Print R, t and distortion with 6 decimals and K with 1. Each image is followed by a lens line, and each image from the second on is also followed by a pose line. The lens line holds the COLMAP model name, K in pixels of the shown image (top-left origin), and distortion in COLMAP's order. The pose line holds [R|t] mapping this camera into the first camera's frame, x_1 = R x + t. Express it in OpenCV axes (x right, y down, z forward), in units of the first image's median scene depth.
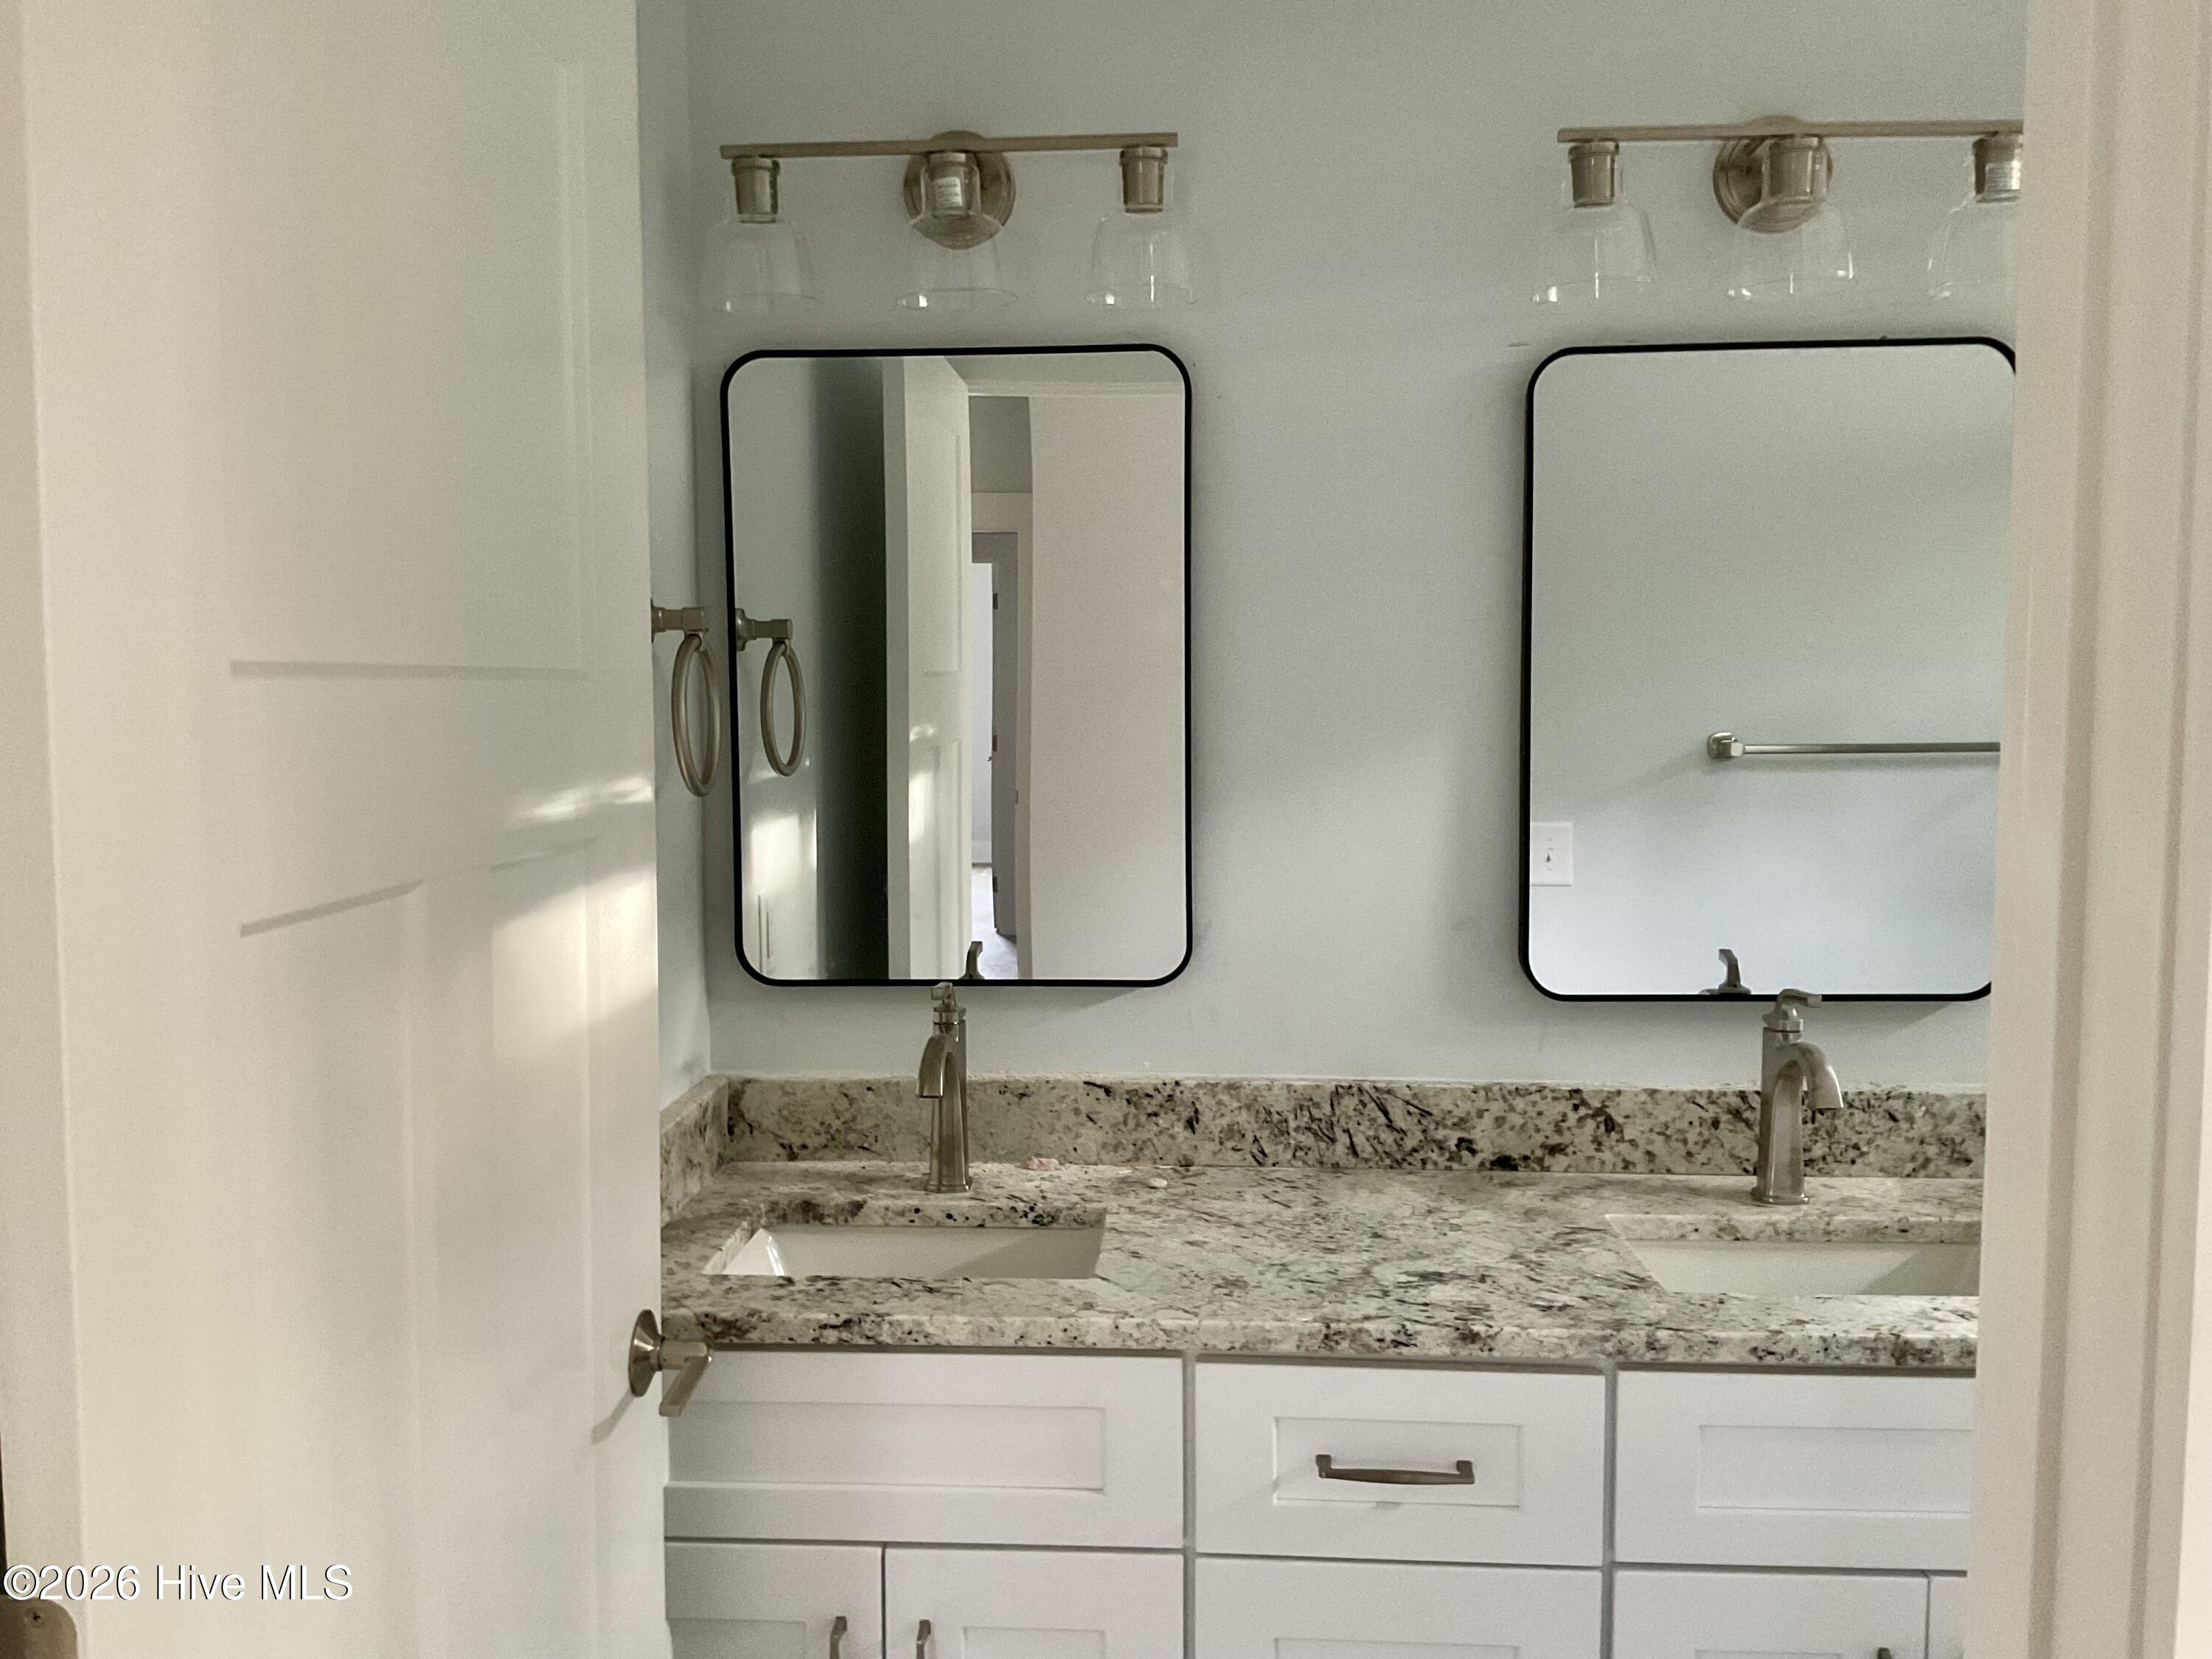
lens RADIAL K [[1818.6, 0, 1101.4], [0, 1818.6, 828.0], [0, 0, 1]] dist [0.137859, -0.278806]
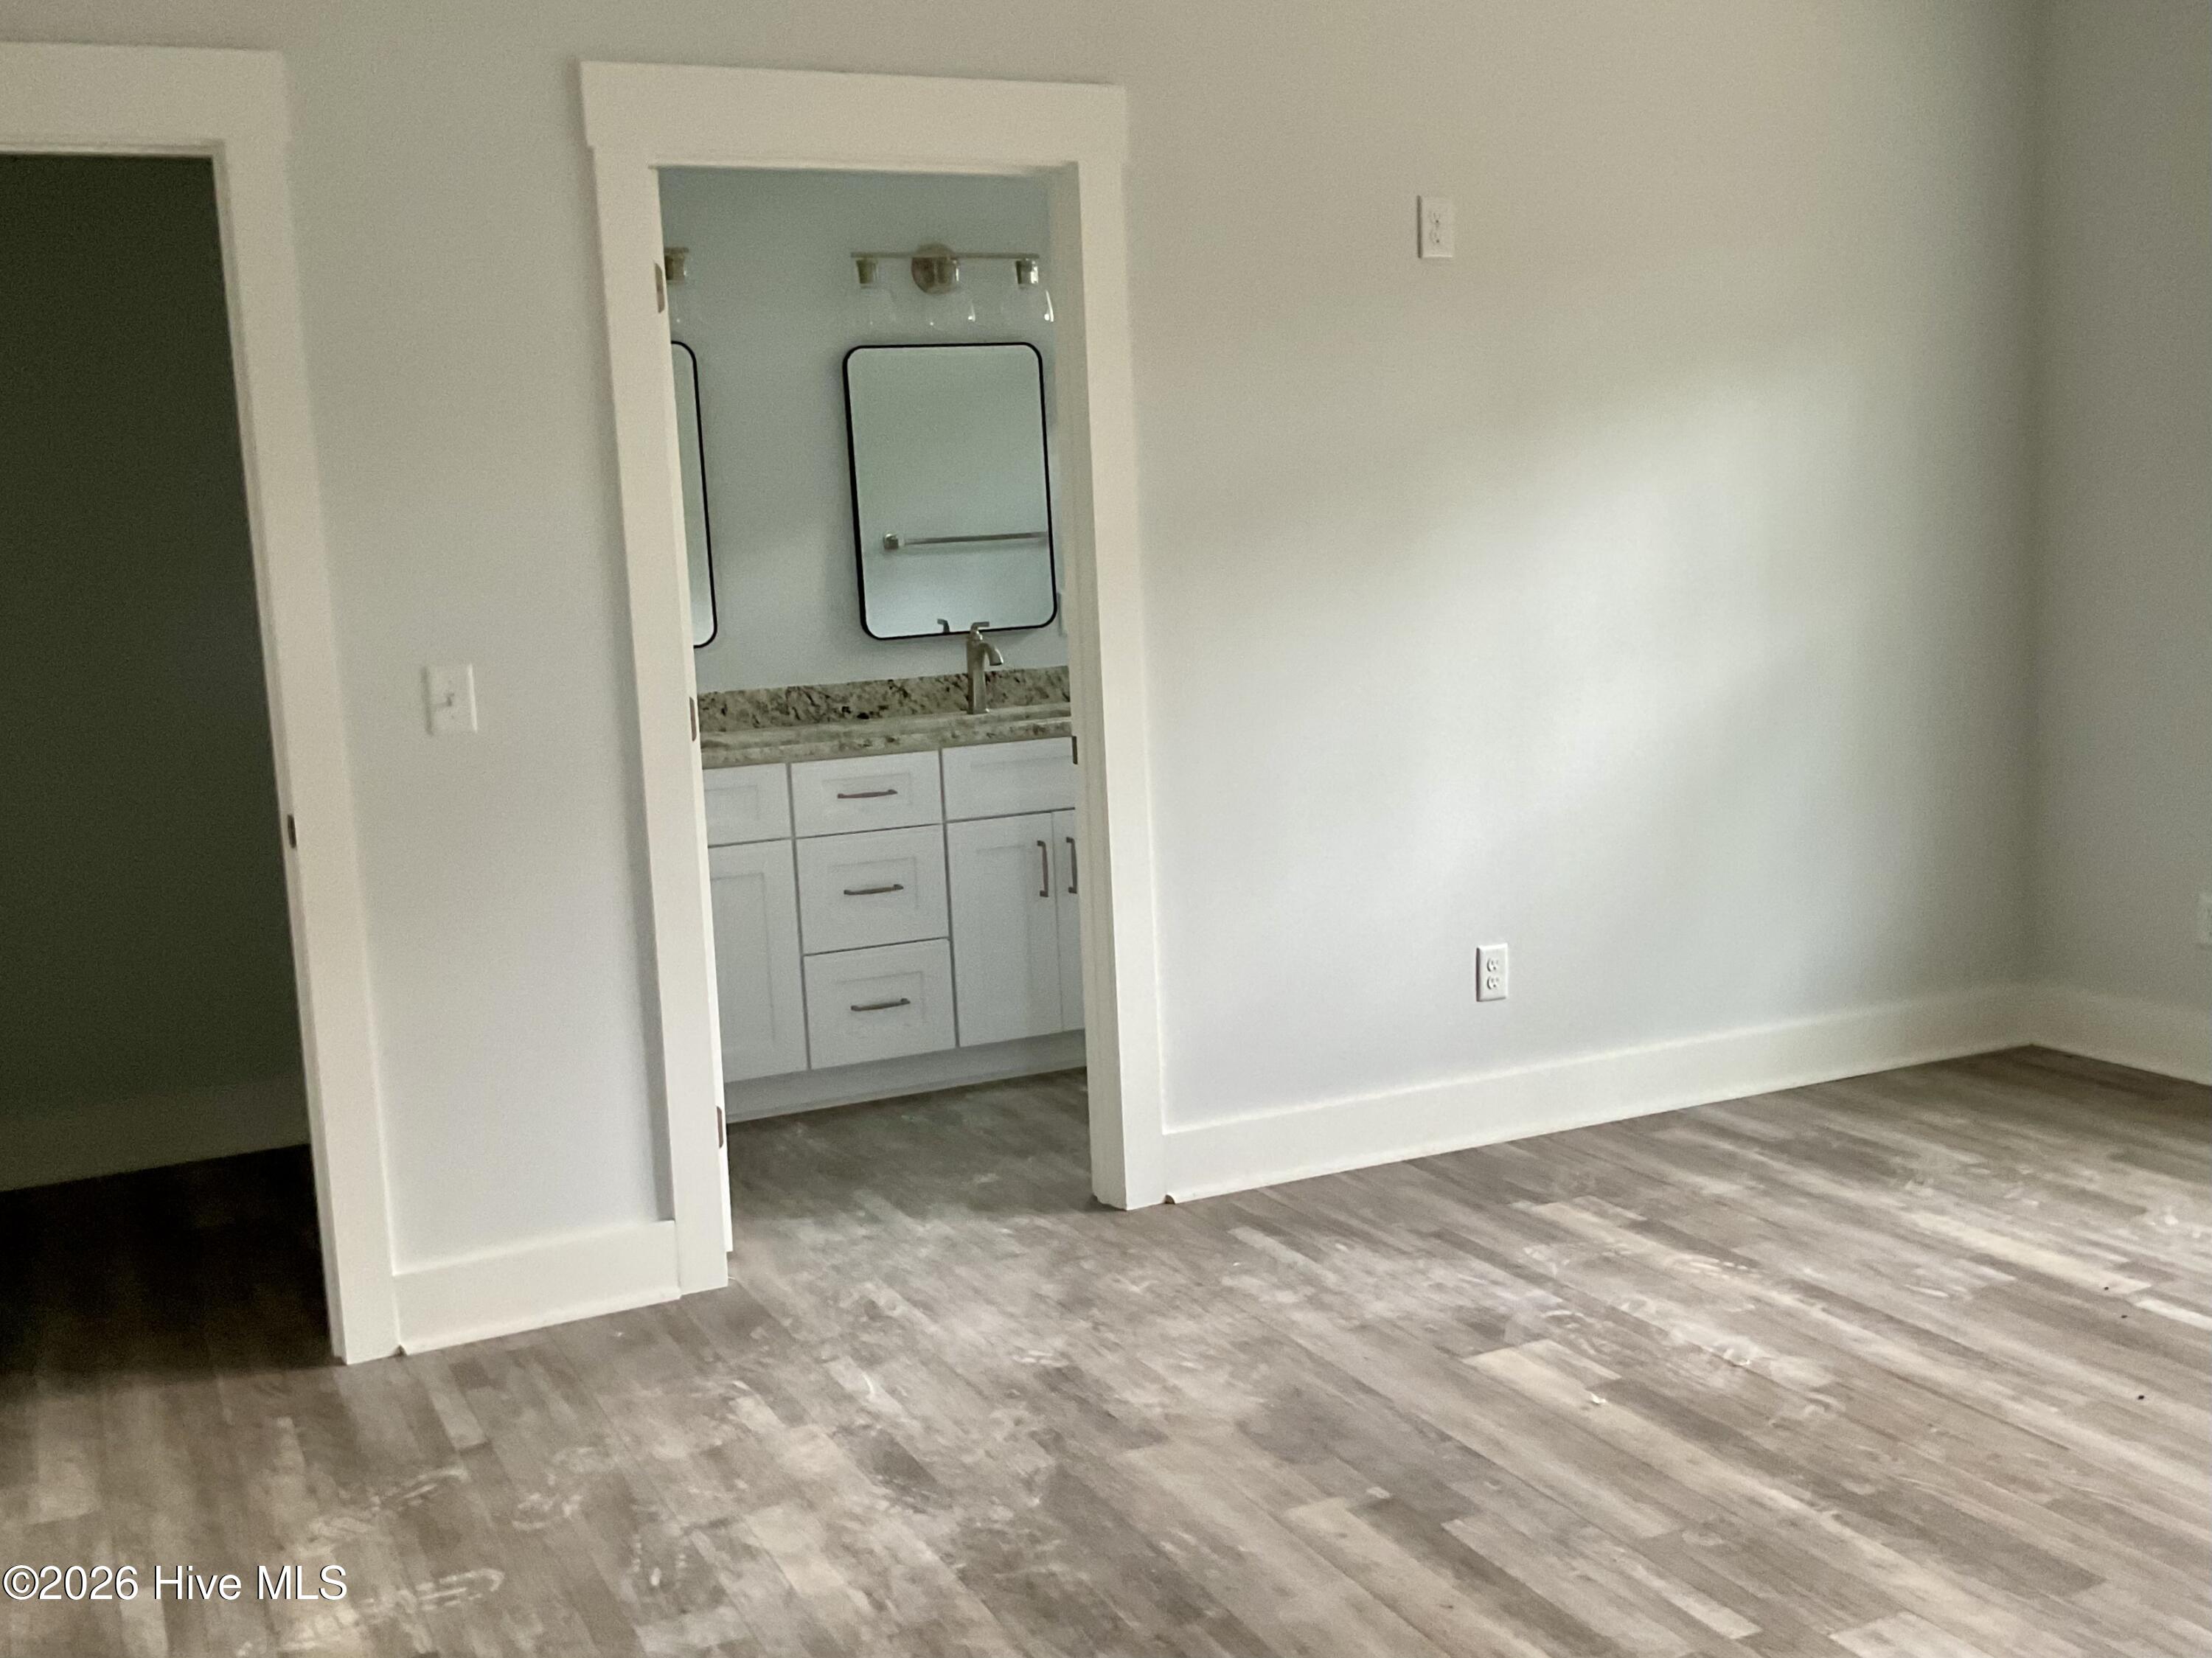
lens RADIAL K [[2258.4, 0, 1106.0], [0, 2258.4, 829.0], [0, 0, 1]] dist [0.000769, 0.002457]
pose [[0.877477, -0.105075, 0.467967, -0.810994], [0.084217, 0.994303, 0.065342, 0.165911], [-0.472166, -0.017926, 0.881327, -1.535078]]
